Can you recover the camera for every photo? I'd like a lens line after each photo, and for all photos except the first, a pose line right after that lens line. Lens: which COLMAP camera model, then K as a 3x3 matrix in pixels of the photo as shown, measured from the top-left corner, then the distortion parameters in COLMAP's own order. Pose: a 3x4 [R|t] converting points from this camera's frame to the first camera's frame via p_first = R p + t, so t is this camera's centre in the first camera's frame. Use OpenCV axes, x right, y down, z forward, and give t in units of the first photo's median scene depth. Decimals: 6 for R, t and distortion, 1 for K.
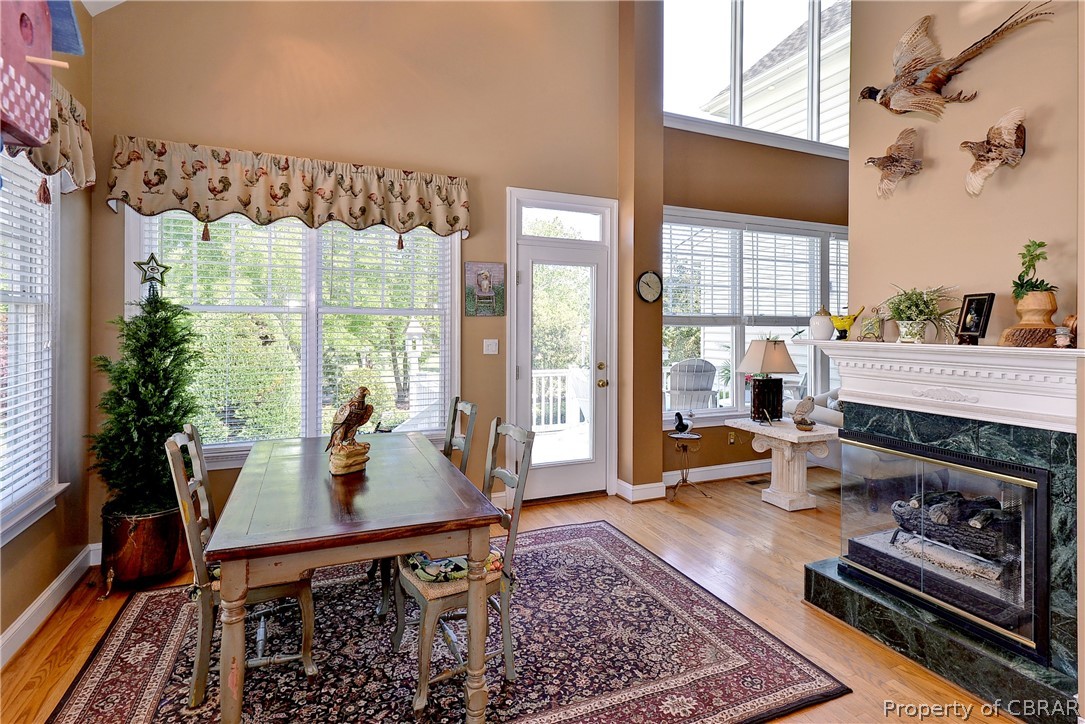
lens RADIAL K [[552.4, 0, 546.4], [0, 552.4, 320.2], [0, 0, 1]] dist [0.003009, 0.000856]
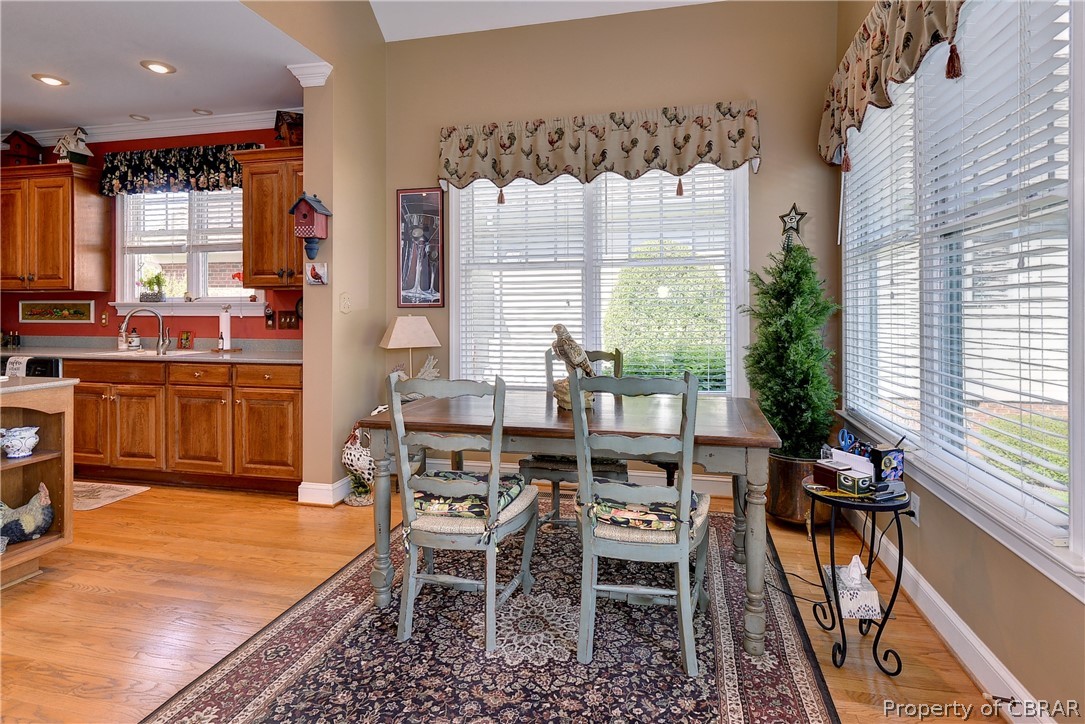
lens RADIAL K [[556.8, 0, 548.5], [0, 556.8, 311.2], [0, 0, 1]] dist [0.003828, 0.000587]
pose [[-0.600833, -0.002137, -0.799372, 0.320693], [0.007045, 0.999943, -0.007968, 0.069711], [0.799344, -0.010419, -0.600784, 1.060993]]
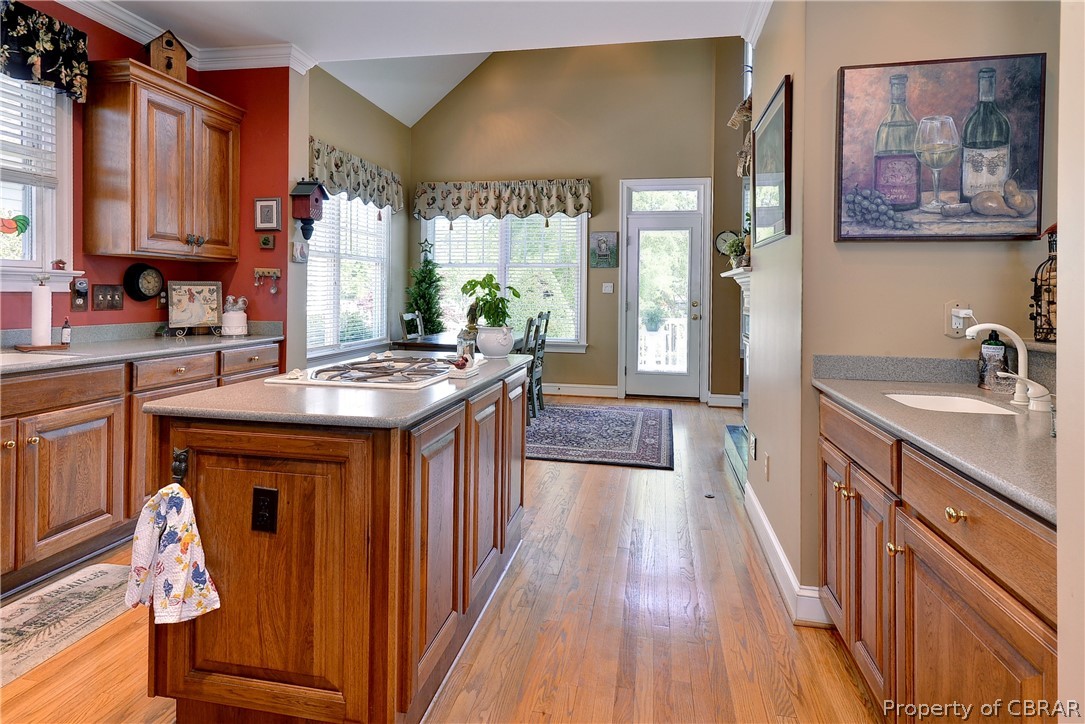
lens RADIAL K [[564.7, 0, 544.9], [0, 564.7, 293.0], [0, 0, 1]] dist [0.013311, -0.000221]
pose [[0.816621, 0.003114, -0.577165, 0.747407], [-0.000638, 0.999990, 0.004492, 0.063872], [0.577173, -0.003300, 0.816615, -0.408730]]
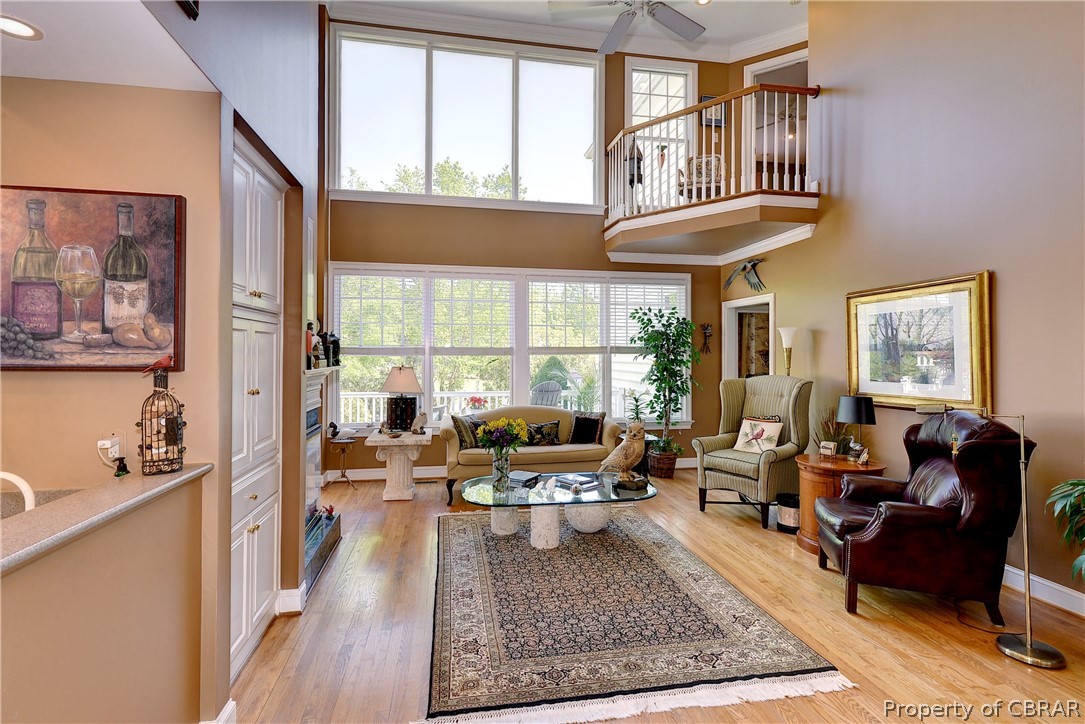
lens RADIAL K [[538.8, 0, 546.4], [0, 538.8, 349.0], [0, 0, 1]] dist [0.001988, 0.000374]
pose [[0.972071, -0.003384, -0.234664, 1.285715], [0.002889, 0.999993, -0.002454, -0.001914], [0.234671, 0.001708, 0.972073, -0.142812]]
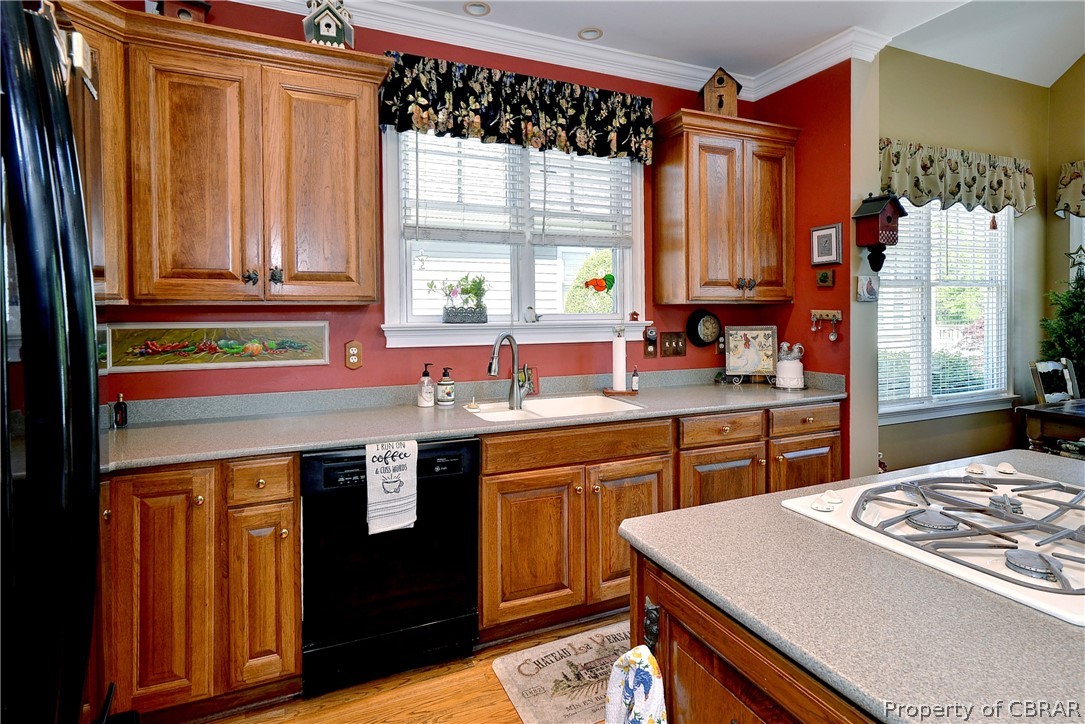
lens RADIAL K [[552.4, 0, 546.4], [0, 552.4, 320.2], [0, 0, 1]] dist [0.003009, 0.000856]
pose [[-0.013086, 0.010020, -0.999864, 0.590697], [0.017997, 0.999790, 0.009784, 0.024504], [0.999752, -0.017866, -0.013263, -0.276364]]
